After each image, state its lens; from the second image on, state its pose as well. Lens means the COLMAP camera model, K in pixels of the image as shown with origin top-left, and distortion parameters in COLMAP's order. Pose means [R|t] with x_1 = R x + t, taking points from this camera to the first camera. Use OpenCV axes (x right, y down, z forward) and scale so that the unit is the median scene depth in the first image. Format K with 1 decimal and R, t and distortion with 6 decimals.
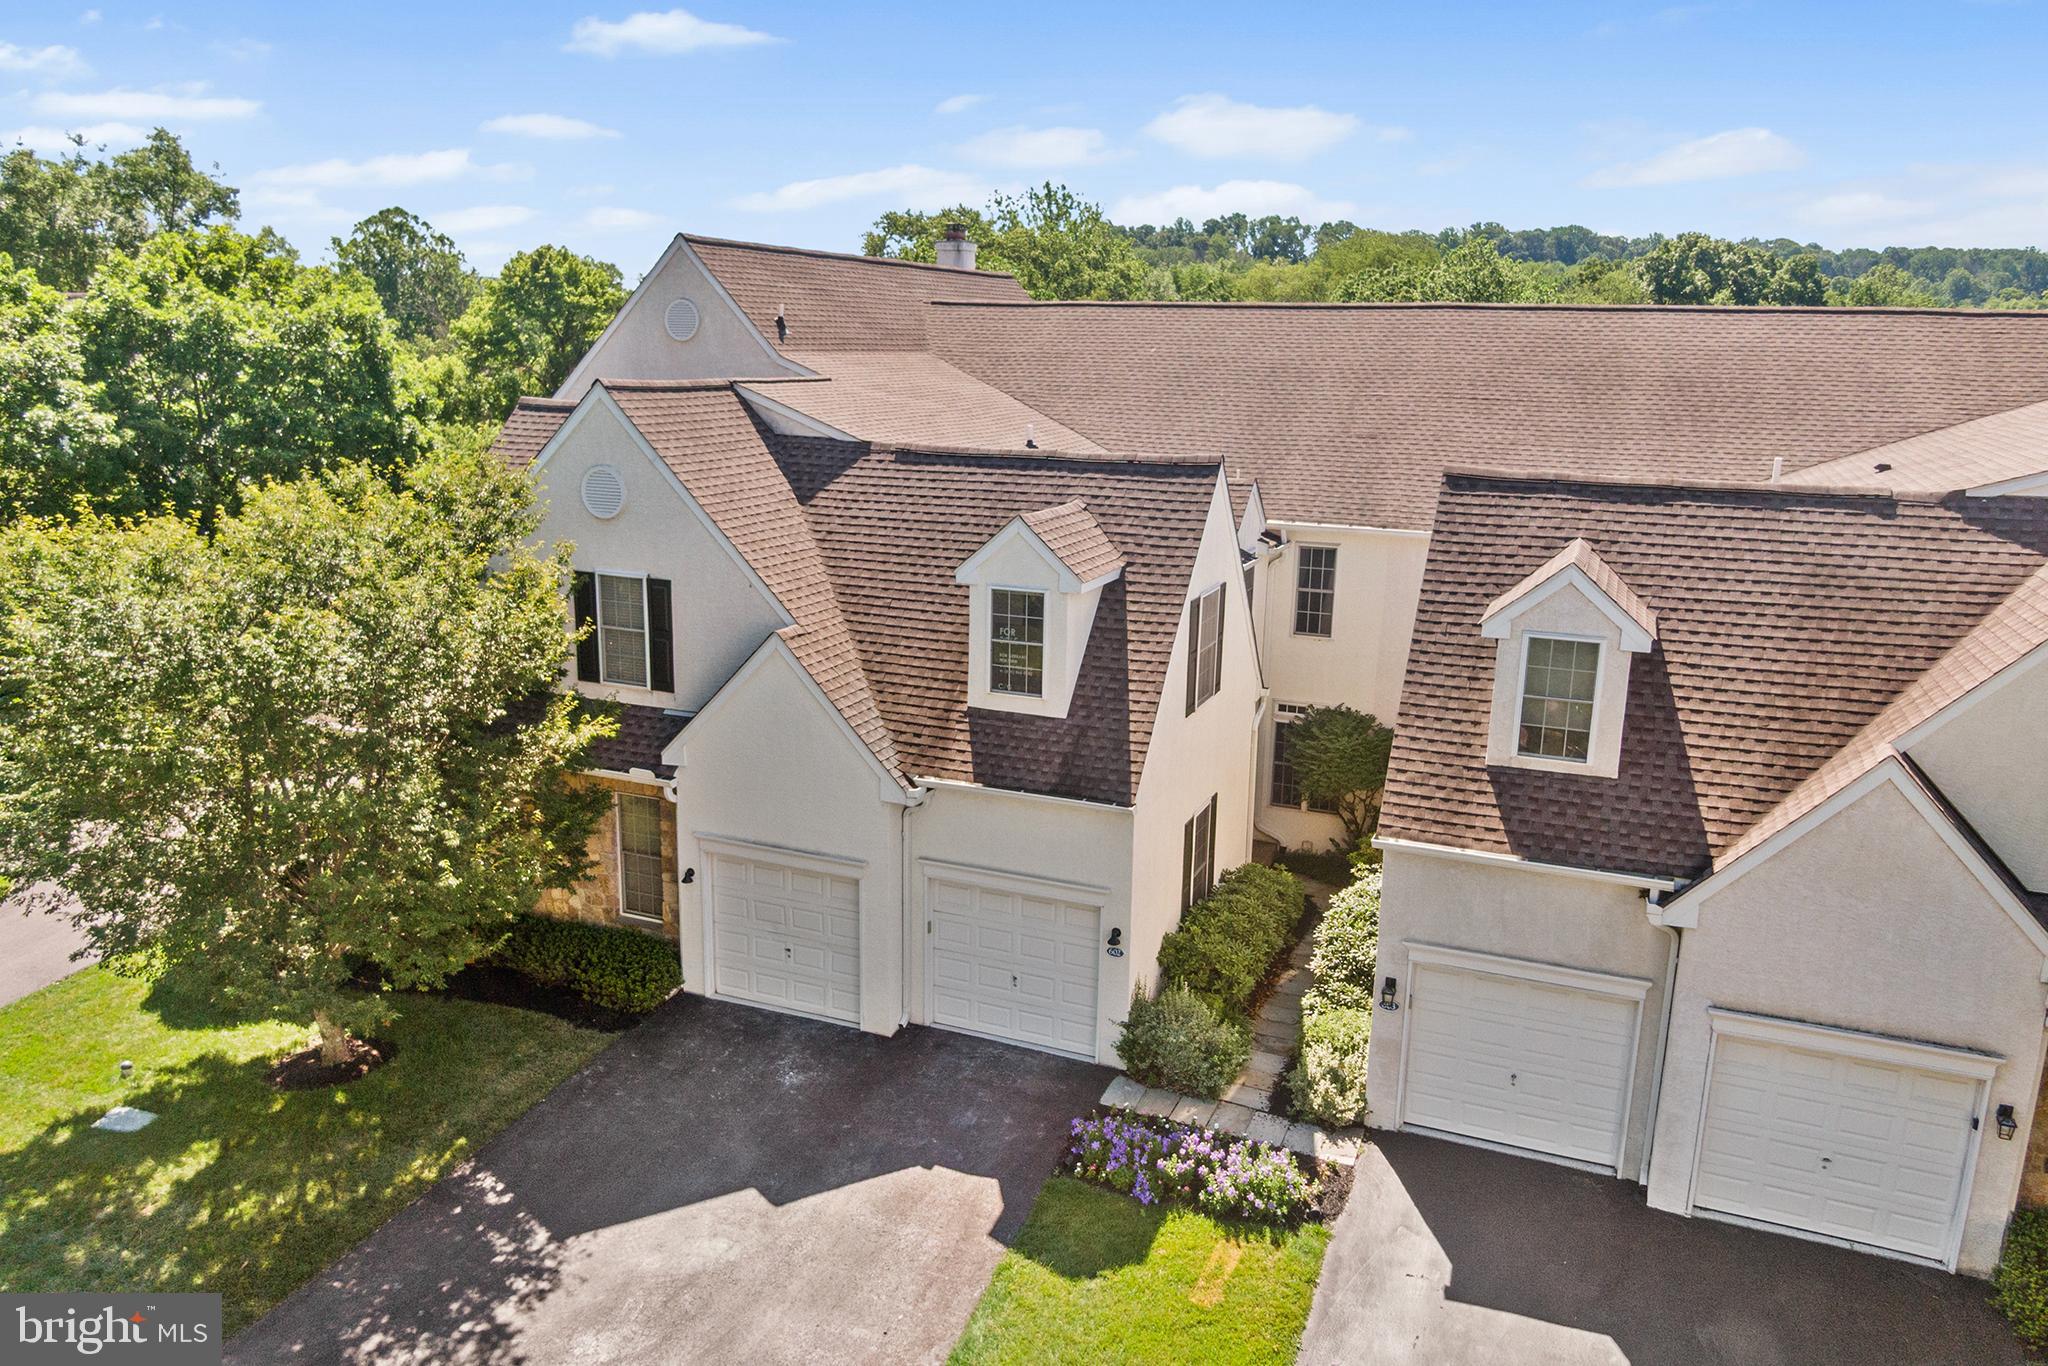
lens RADIAL K [[1484.8, 0, 1024.0], [0, 1484.8, 683.0], [0, 0, 1]] dist [0.047511, -0.080143]
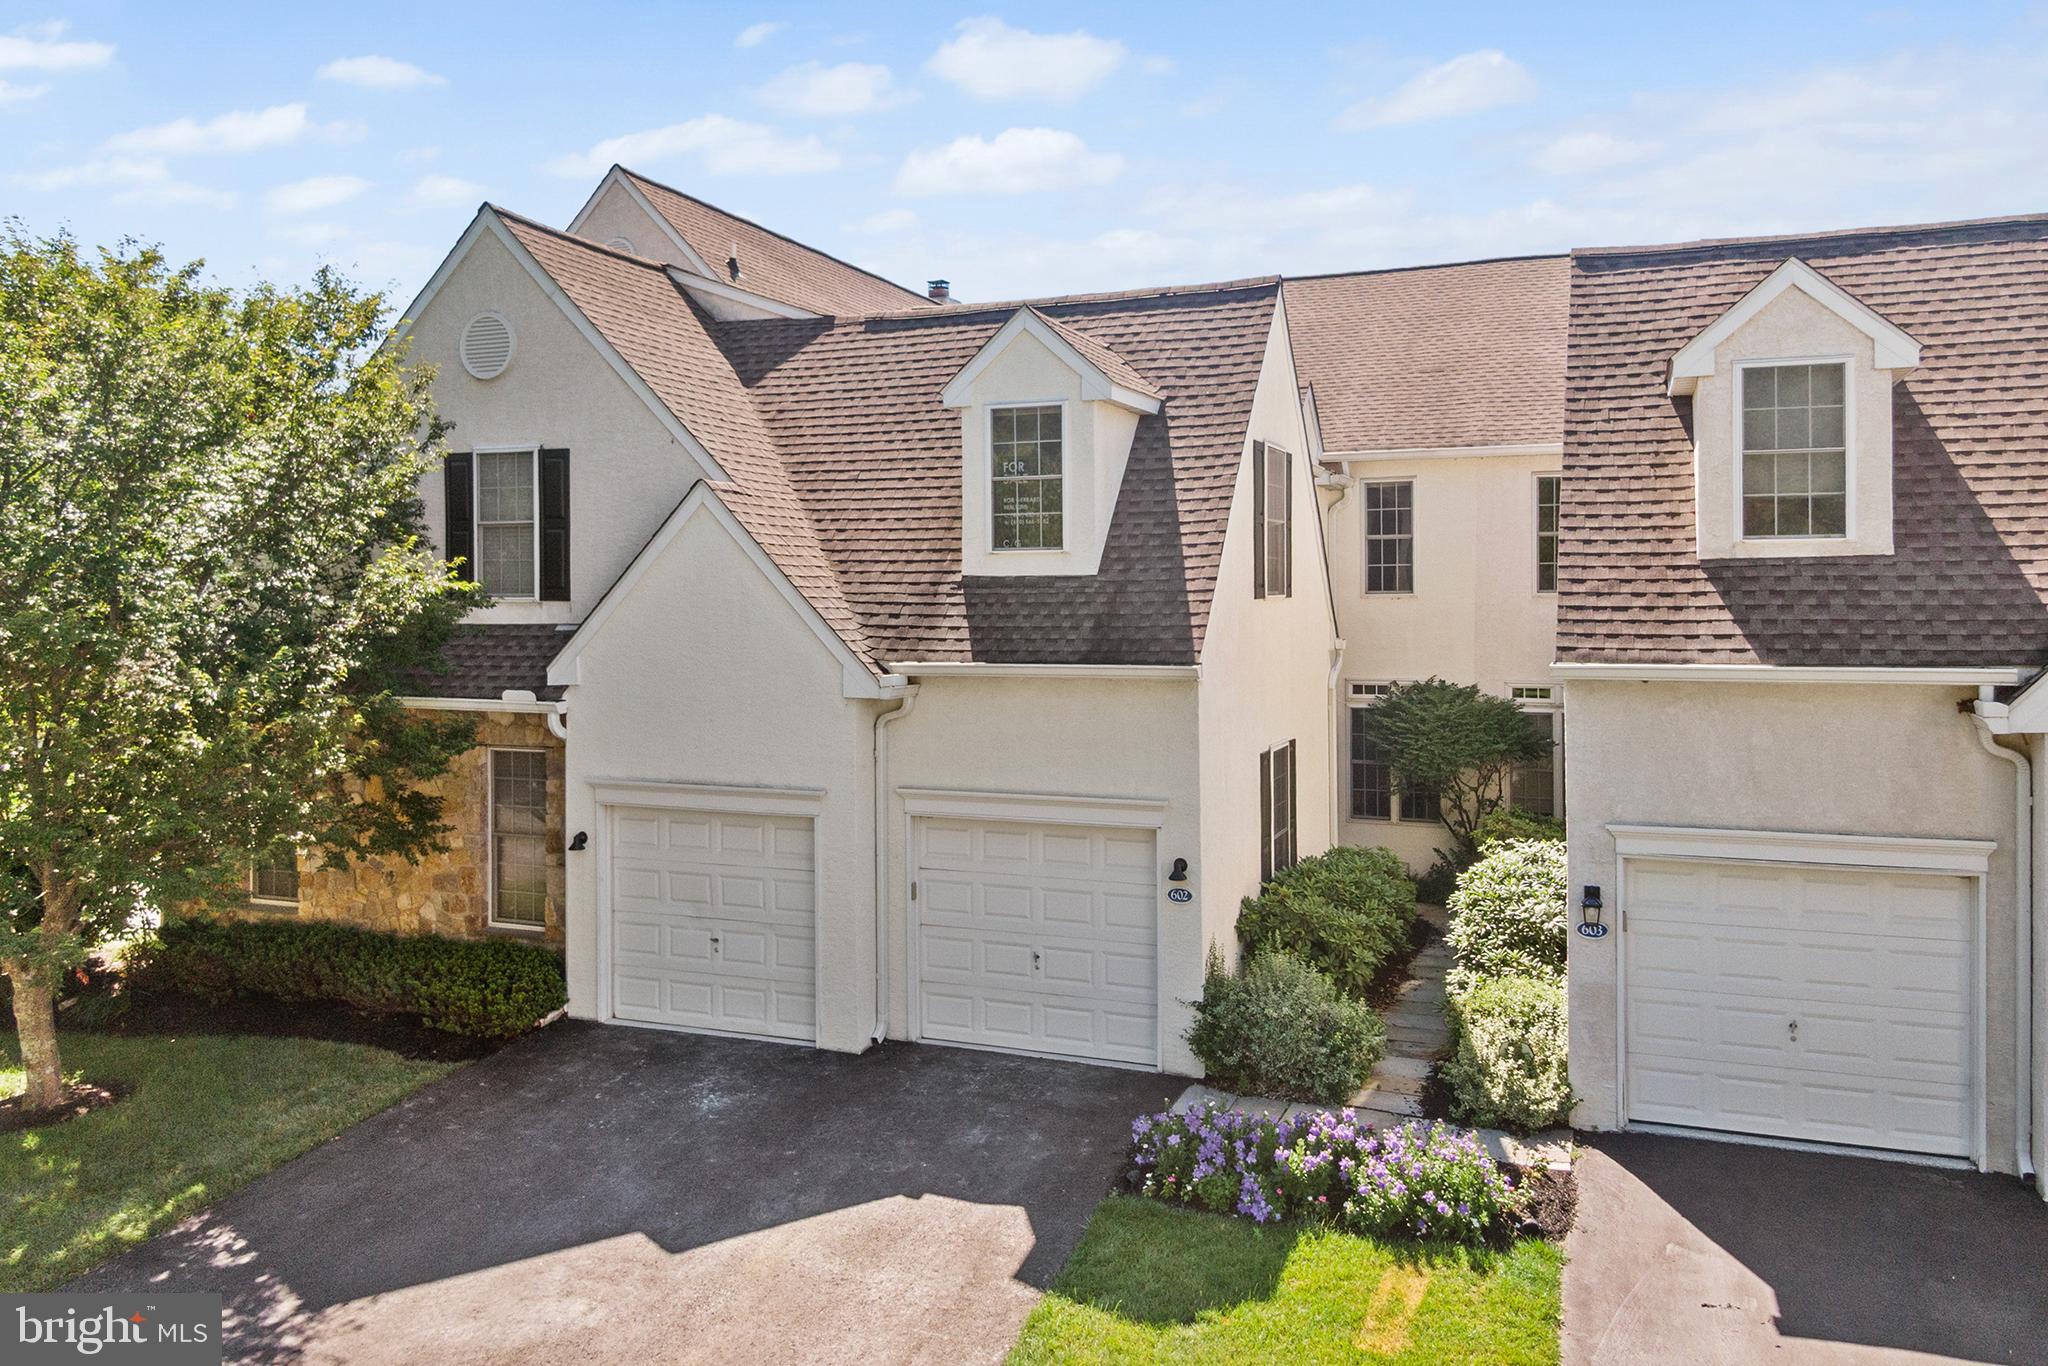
lens RADIAL K [[1531.1, 0, 1036.0], [0, 1531.1, 587.7], [0, 0, 1]] dist [0.026370, -0.038934]
pose [[0.999511, -0.026009, 0.017383, -0.015250], [0.029290, 0.973239, -0.227923, 0.205568], [-0.010990, 0.228320, 0.973524, 0.272573]]
